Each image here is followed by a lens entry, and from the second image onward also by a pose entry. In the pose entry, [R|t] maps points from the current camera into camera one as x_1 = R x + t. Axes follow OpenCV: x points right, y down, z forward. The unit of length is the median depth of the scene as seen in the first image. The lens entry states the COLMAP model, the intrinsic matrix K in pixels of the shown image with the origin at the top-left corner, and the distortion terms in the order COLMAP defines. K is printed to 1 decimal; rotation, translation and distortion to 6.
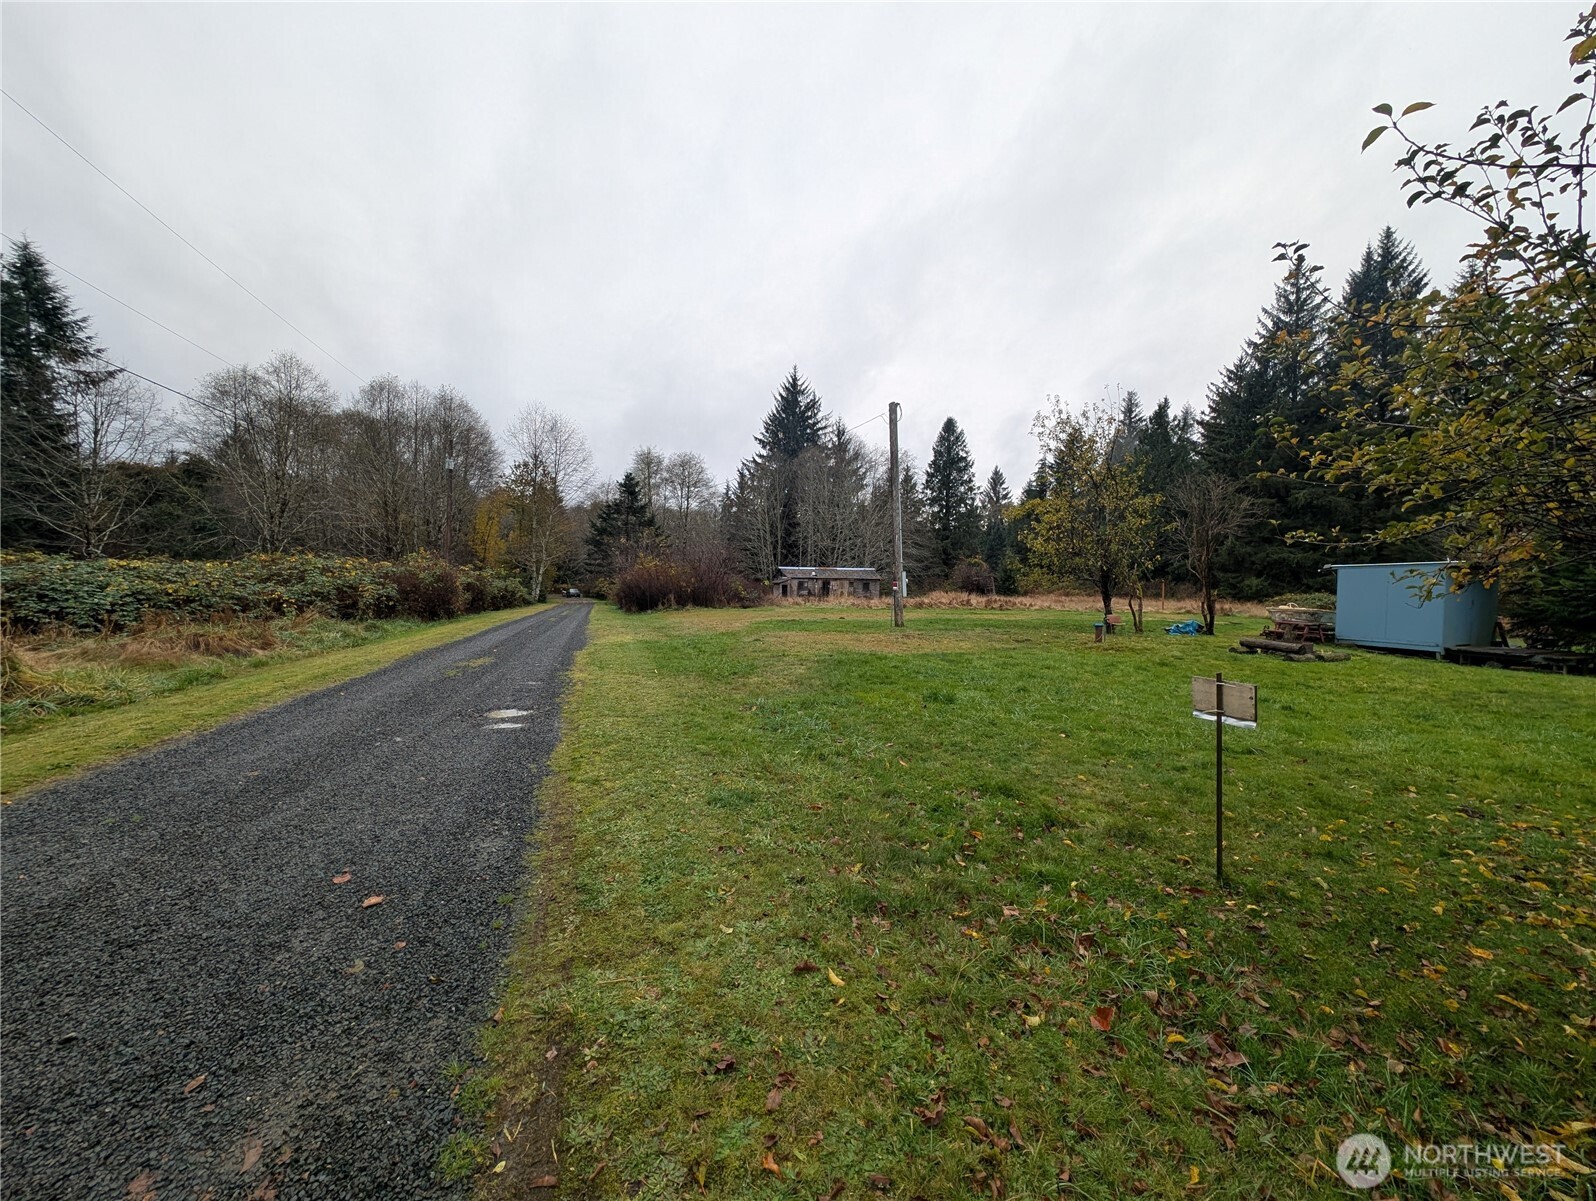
lens RADIAL K [[597.0, 0, 792.7], [0, 597.0, 595.0], [0, 0, 1]] dist [0.004846, -0.002856]
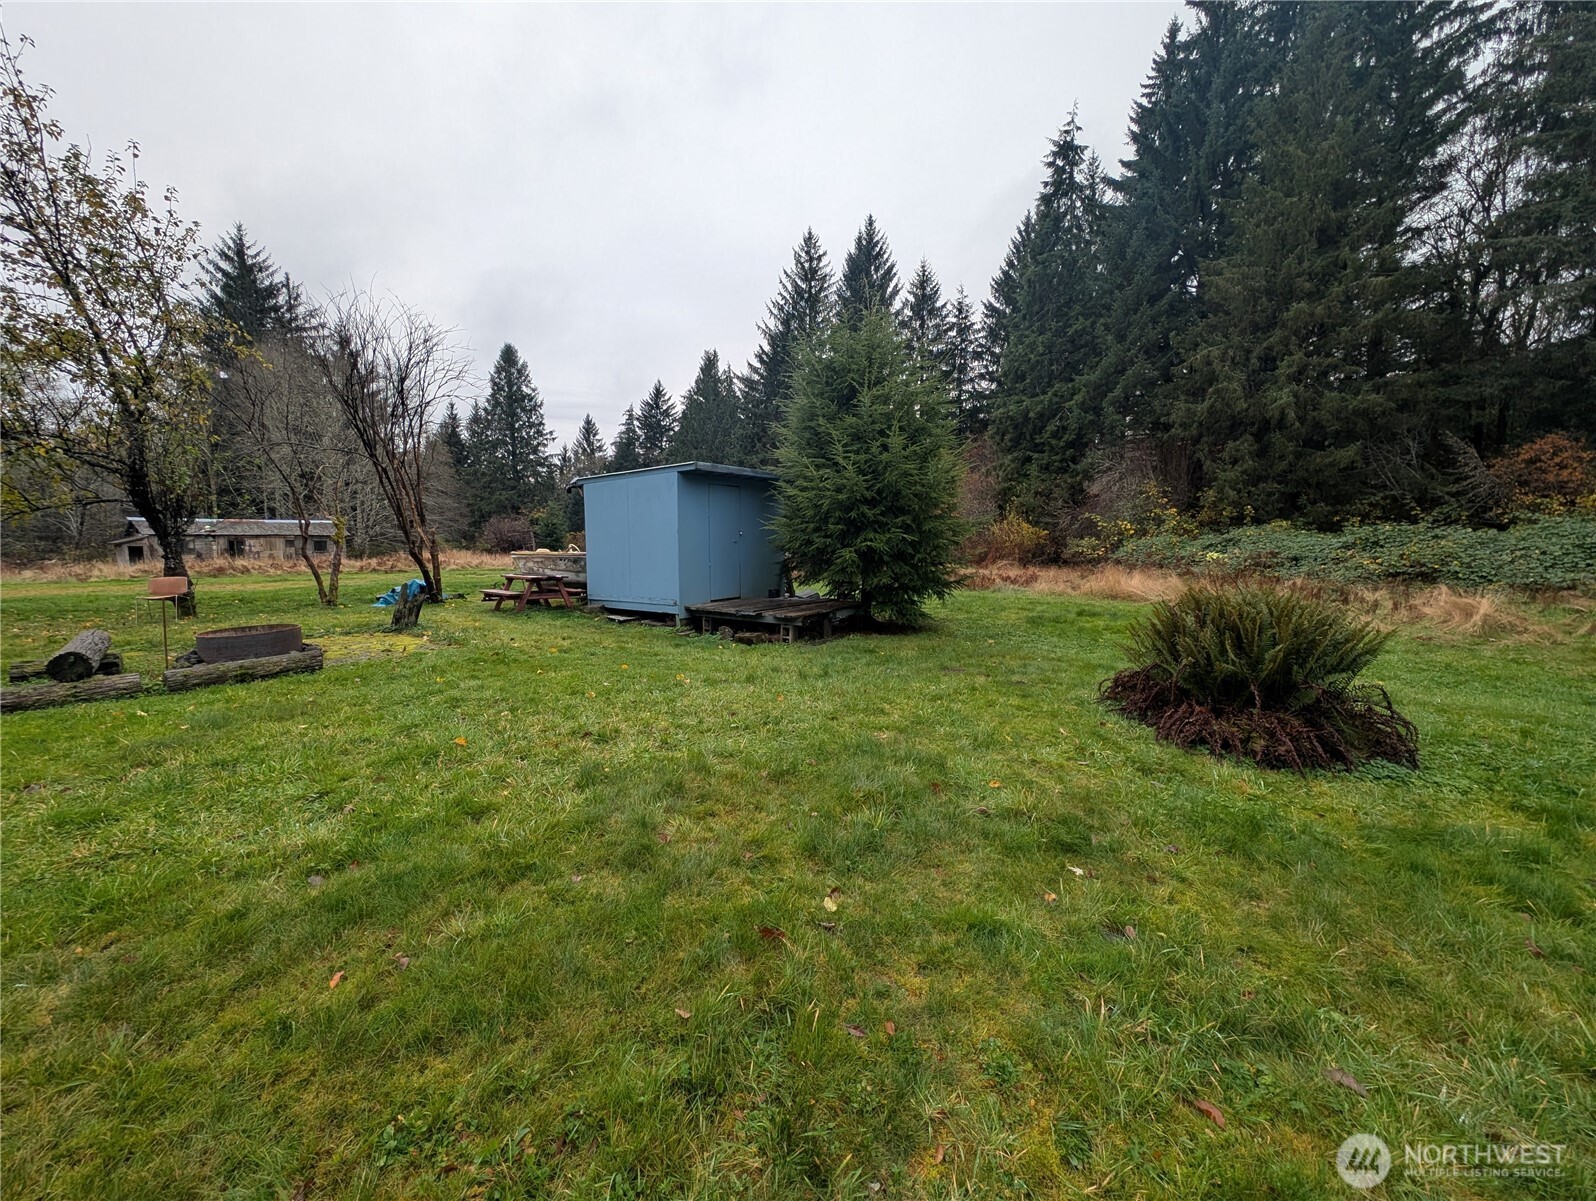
lens RADIAL K [[597.0, 0, 797.8], [0, 597.0, 604.2], [0, 0, 1]] dist [0.004846, -0.002856]
pose [[0.829481, -0.074101, 0.553597, 0.187508], [0.029352, 0.995574, 0.089282, 0.007271], [-0.557762, -0.057808, 0.827985, 0.093407]]
